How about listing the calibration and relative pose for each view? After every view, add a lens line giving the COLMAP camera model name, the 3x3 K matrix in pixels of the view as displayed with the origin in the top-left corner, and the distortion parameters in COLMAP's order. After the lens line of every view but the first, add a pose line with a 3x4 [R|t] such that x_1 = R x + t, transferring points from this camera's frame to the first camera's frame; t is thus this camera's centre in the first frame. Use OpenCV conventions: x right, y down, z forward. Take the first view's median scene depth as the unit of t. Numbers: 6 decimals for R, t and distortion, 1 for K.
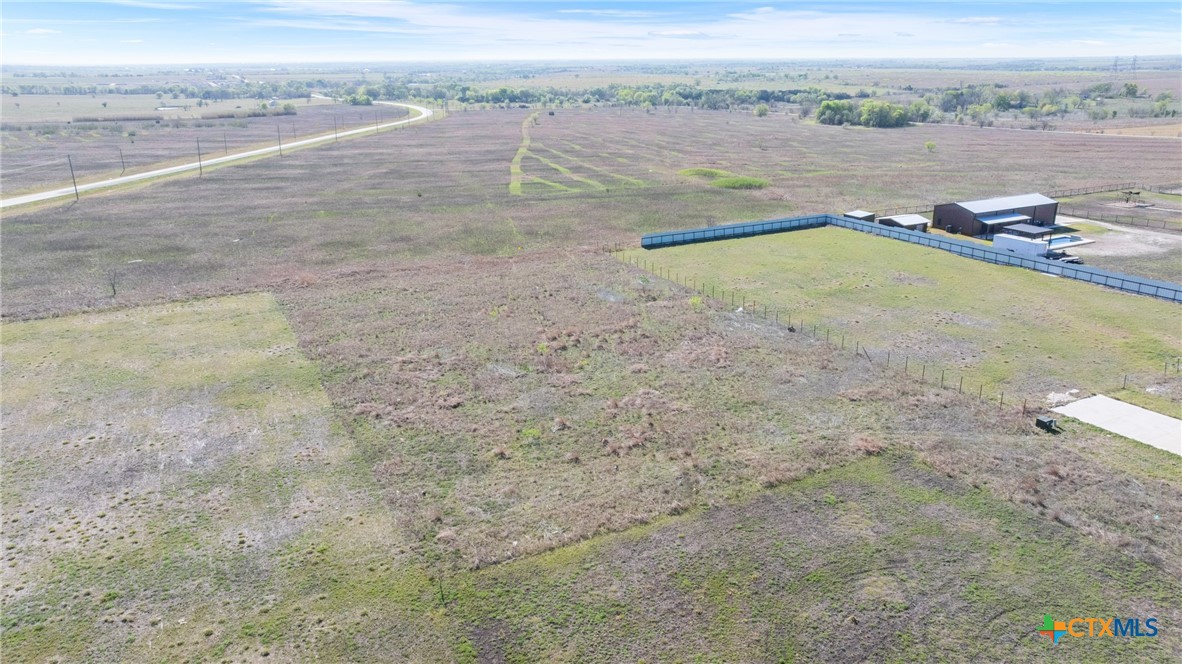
lens RADIAL K [[841.9, 0, 595.7], [0, 841.9, 288.7], [0, 0, 1]] dist [-0.019731, 0.010388]
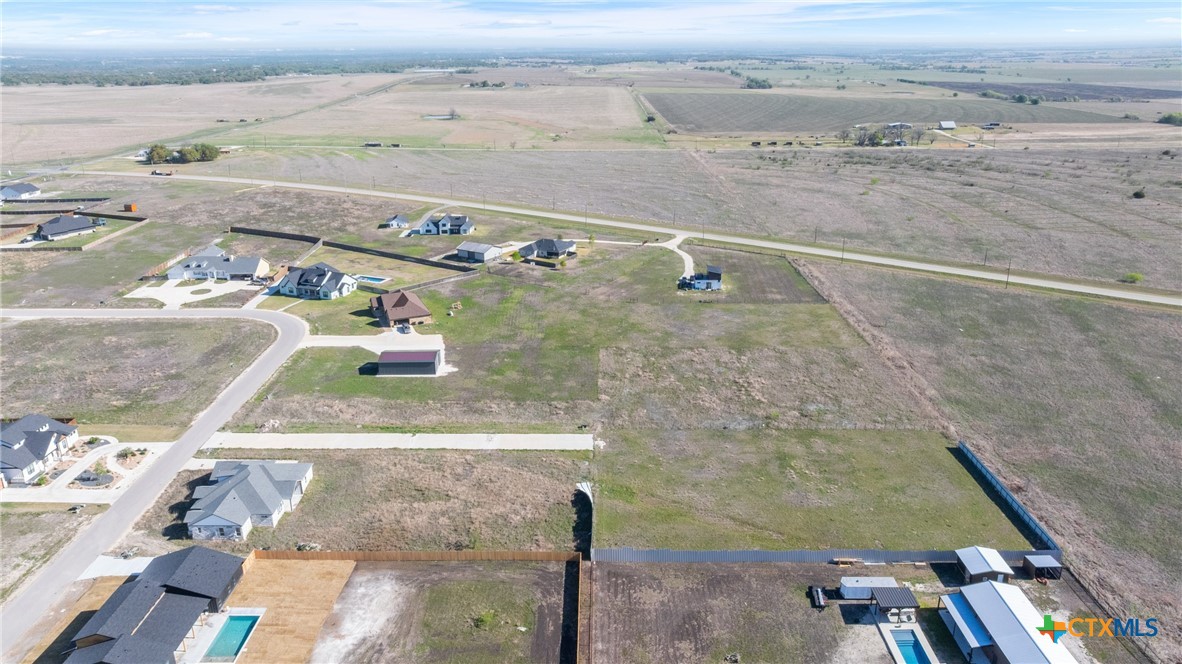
lens RADIAL K [[841.9, 0, 595.7], [0, 841.9, 288.7], [0, 0, 1]] dist [-0.019731, 0.010388]
pose [[-0.464785, 0.259945, -0.846406, 1.852704], [-0.225838, 0.889512, 0.397198, -0.902571], [0.856138, 0.375763, -0.354726, 1.258785]]
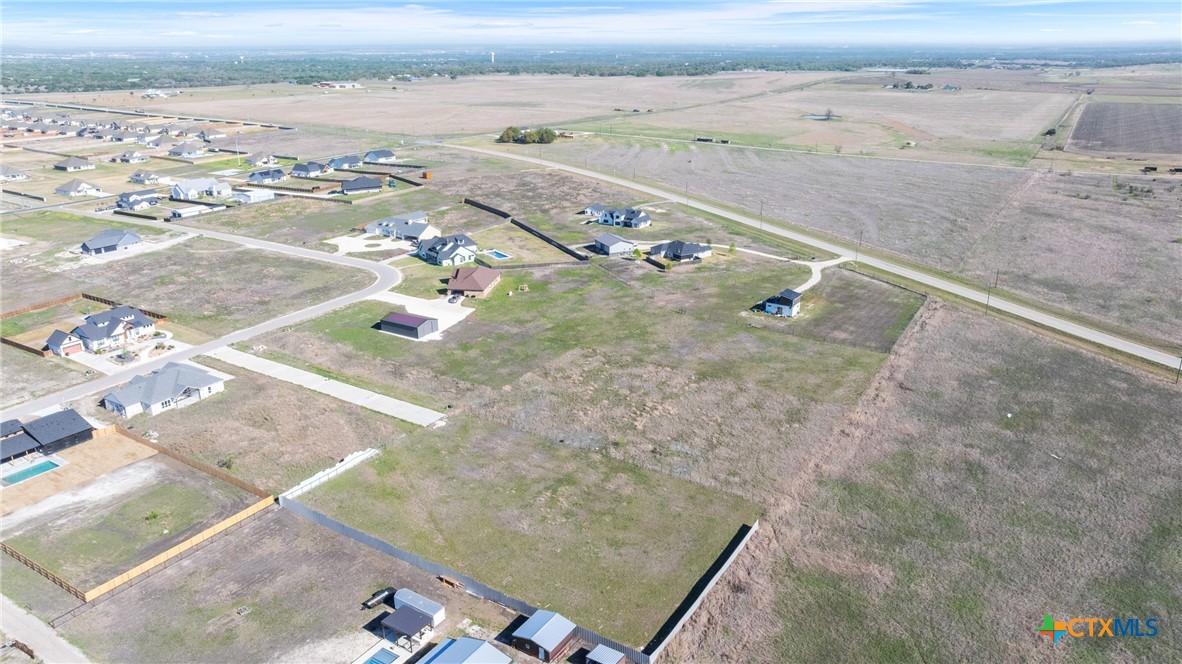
lens RADIAL K [[841.9, 0, 595.7], [0, 841.9, 288.7], [0, 0, 1]] dist [-0.019731, 0.010388]
pose [[-0.863774, 0.151771, -0.480478, 0.981494], [-0.125091, 0.859118, 0.496254, -1.145157], [0.488105, 0.488755, -0.723099, 2.146494]]
